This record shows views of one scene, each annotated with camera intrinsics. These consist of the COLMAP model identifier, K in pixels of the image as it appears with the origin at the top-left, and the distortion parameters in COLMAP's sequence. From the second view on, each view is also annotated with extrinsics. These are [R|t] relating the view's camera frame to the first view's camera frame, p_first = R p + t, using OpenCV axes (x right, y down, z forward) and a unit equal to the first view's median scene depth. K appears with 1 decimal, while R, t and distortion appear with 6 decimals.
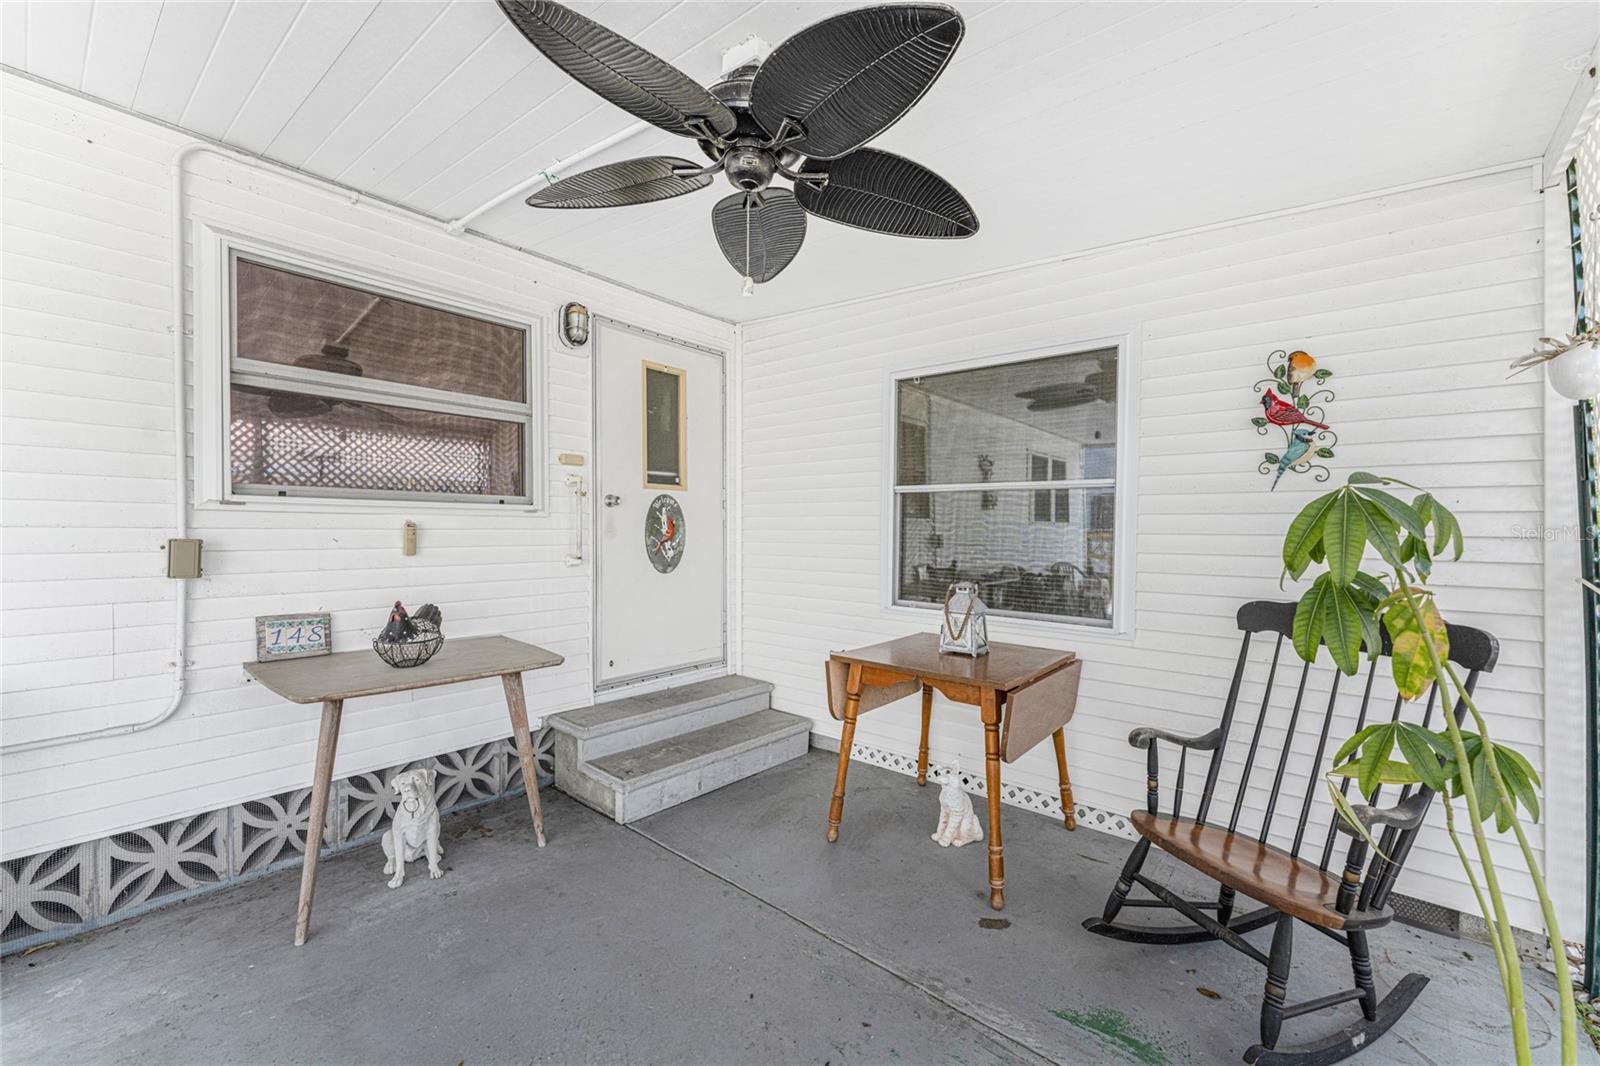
lens RADIAL K [[653.7, 0, 801.5], [0, 653.7, 541.3], [0, 0, 1]] dist [-0.001259, -0.000750]
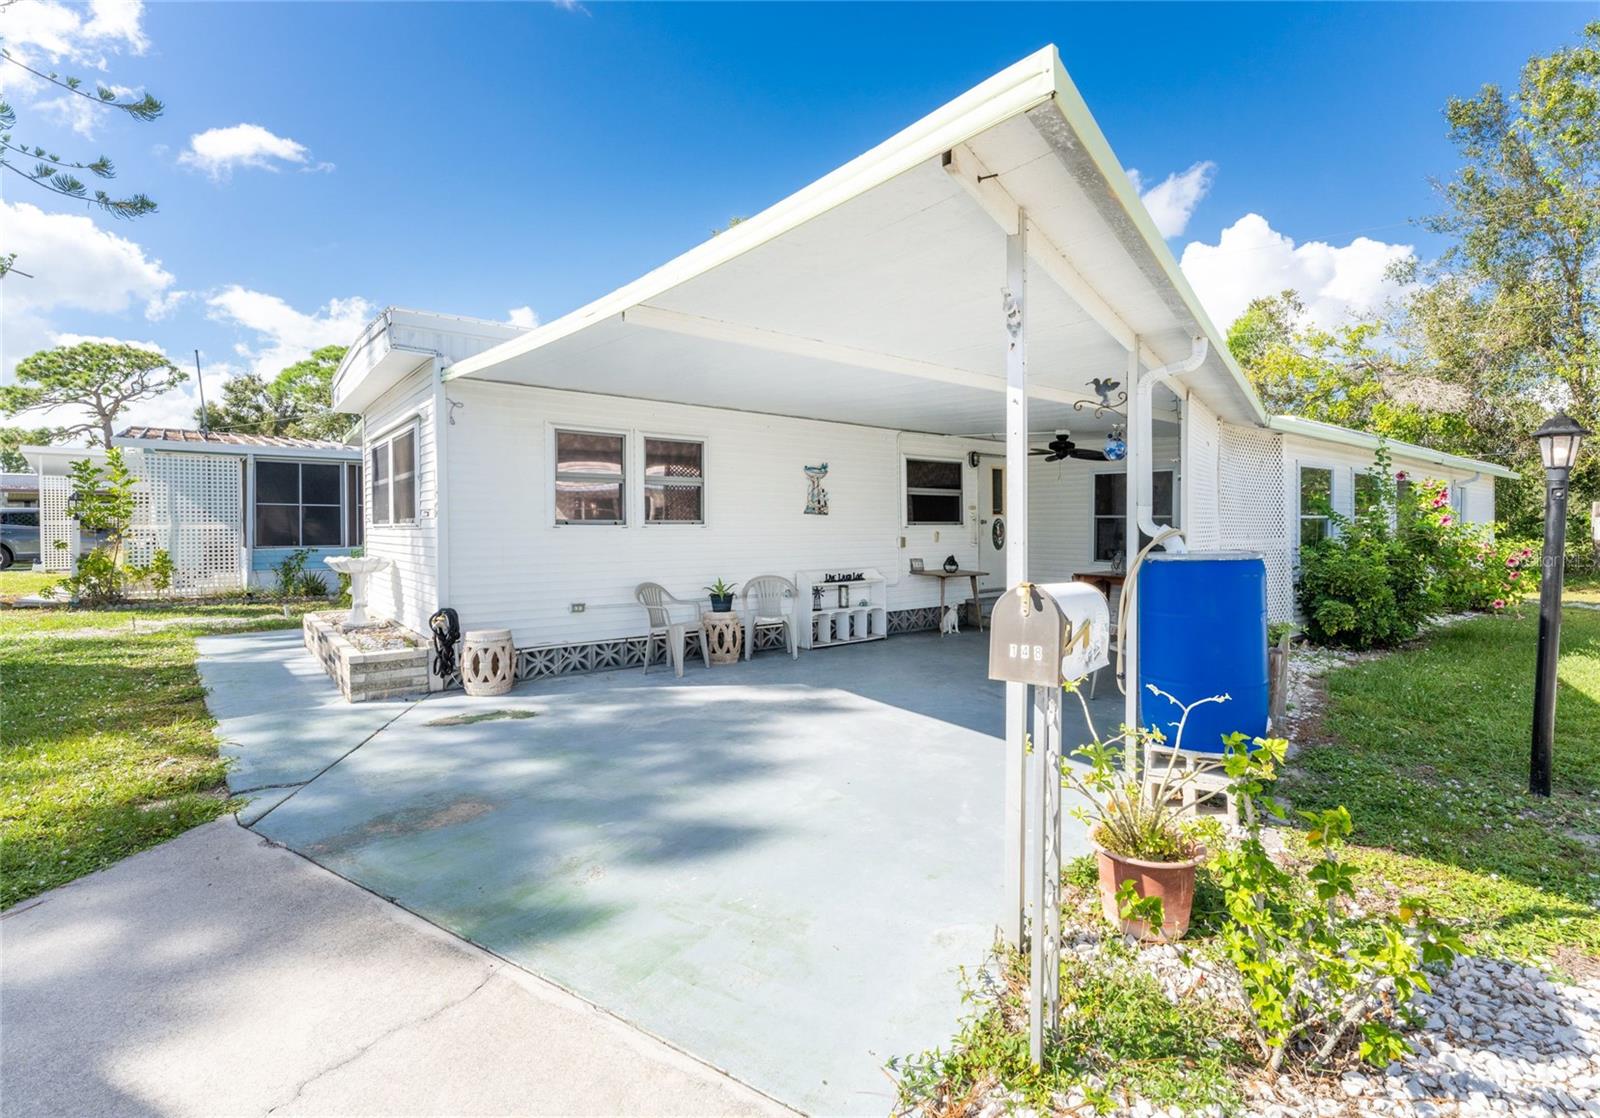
lens RADIAL K [[736.4, 0, 801.5], [0, 736.4, 547.7], [0, 0, 1]] dist [-0.007987, 0.000900]
pose [[0.976468, -0.001287, -0.215659, -0.495521], [0.004267, 0.999902, 0.013356, -0.000874], [0.215621, -0.013962, 0.976377, -2.802180]]
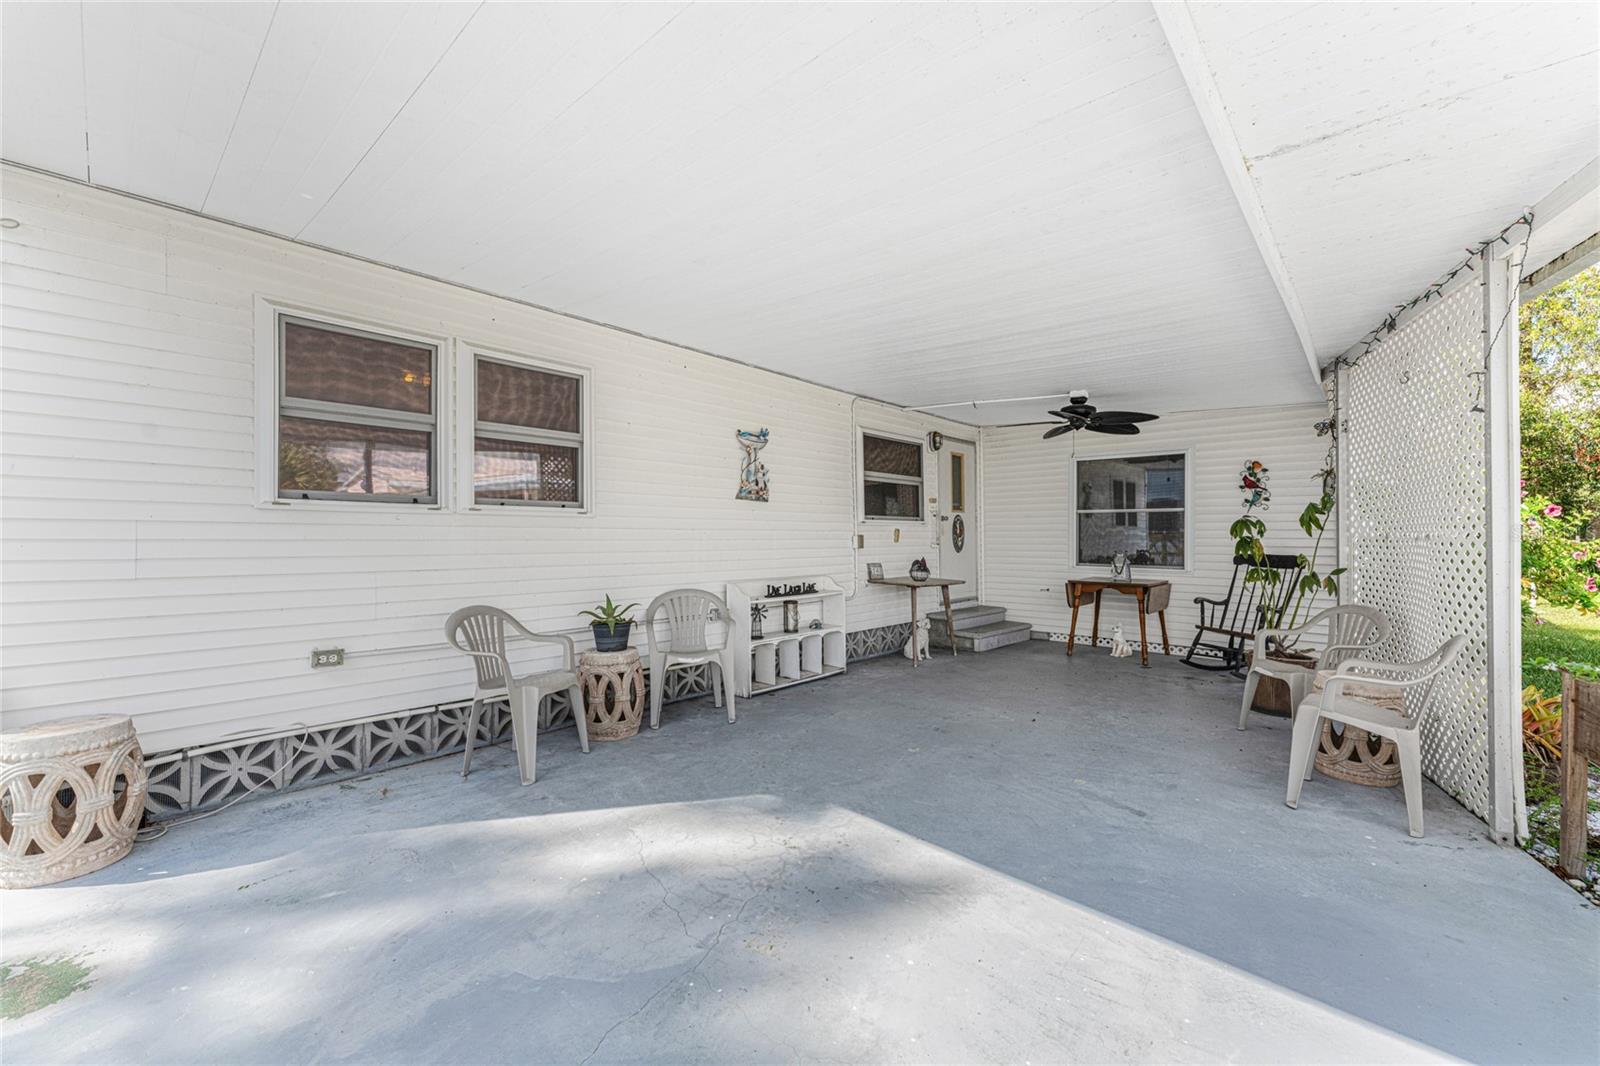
lens RADIAL K [[653.7, 0, 801.3], [0, 653.7, 537.8], [0, 0, 1]] dist [-0.001259, -0.000750]
pose [[0.998578, -0.008778, -0.052576, -0.879811], [0.007931, 0.999836, -0.016298, 0.046599], [0.052711, 0.015858, 0.998484, -1.615499]]
